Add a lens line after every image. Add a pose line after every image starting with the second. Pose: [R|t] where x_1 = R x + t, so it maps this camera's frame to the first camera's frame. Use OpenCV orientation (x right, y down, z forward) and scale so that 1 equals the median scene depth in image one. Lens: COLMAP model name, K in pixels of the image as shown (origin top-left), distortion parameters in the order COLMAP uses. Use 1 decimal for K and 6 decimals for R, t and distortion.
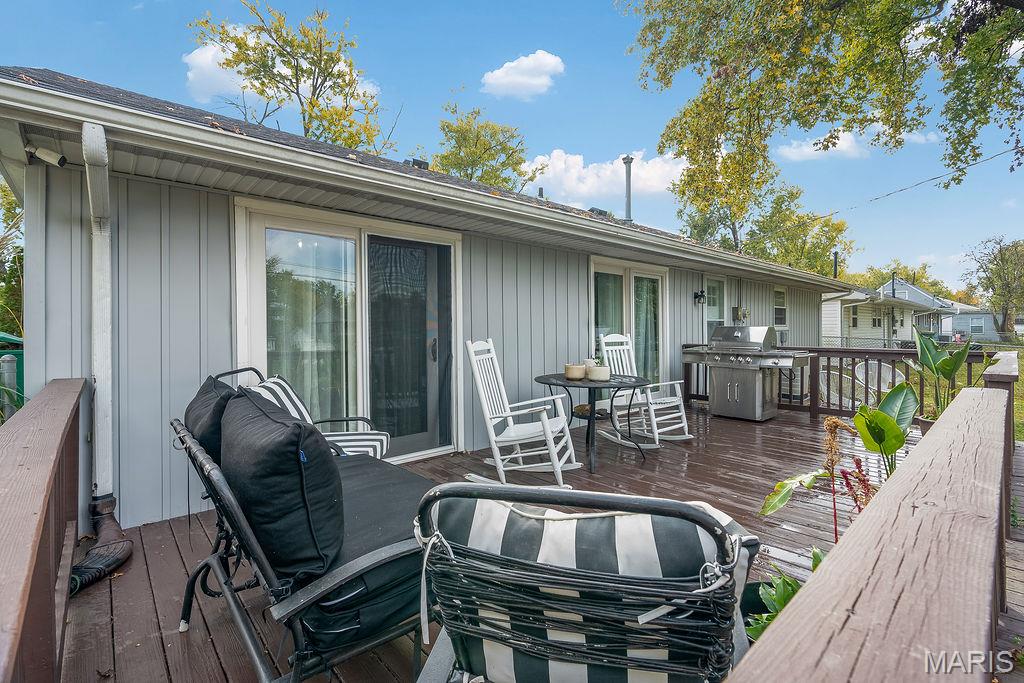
lens RADIAL K [[460.0, 0, 512.0], [0, 460.0, 341.5], [0, 0, 1]] dist [0.004039, 0.000524]
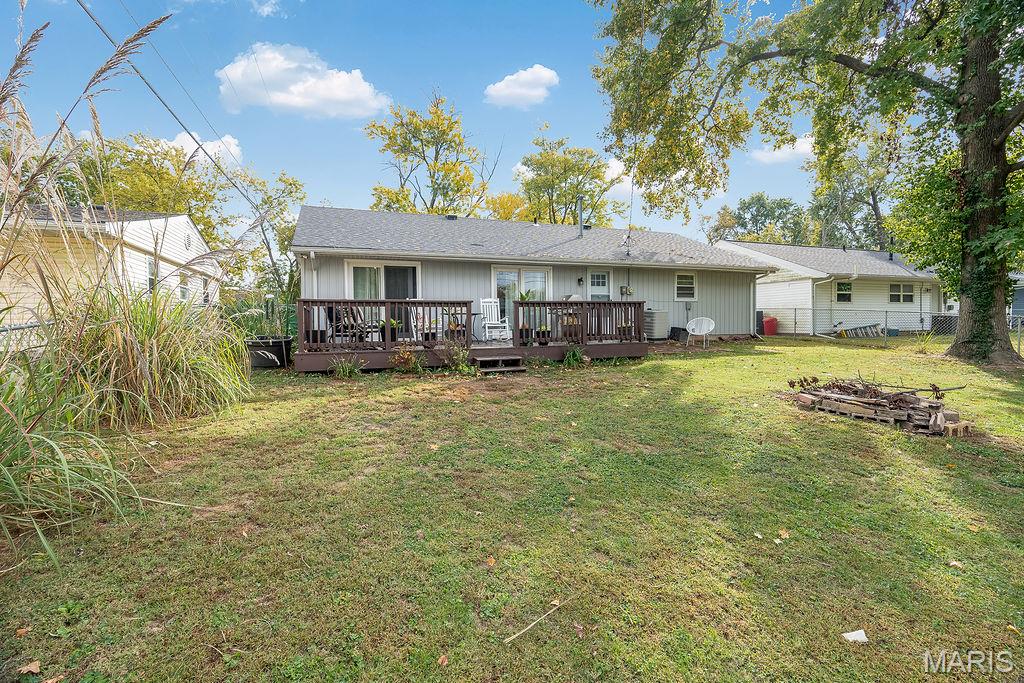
lens RADIAL K [[460.0, 0, 512.0], [0, 460.0, 341.5], [0, 0, 1]] dist [0.004039, 0.000524]
pose [[0.944139, -0.005342, -0.329503, 0.750097], [0.005934, 0.999982, 0.000790, 0.138178], [0.329493, -0.002701, 0.944154, -0.811218]]
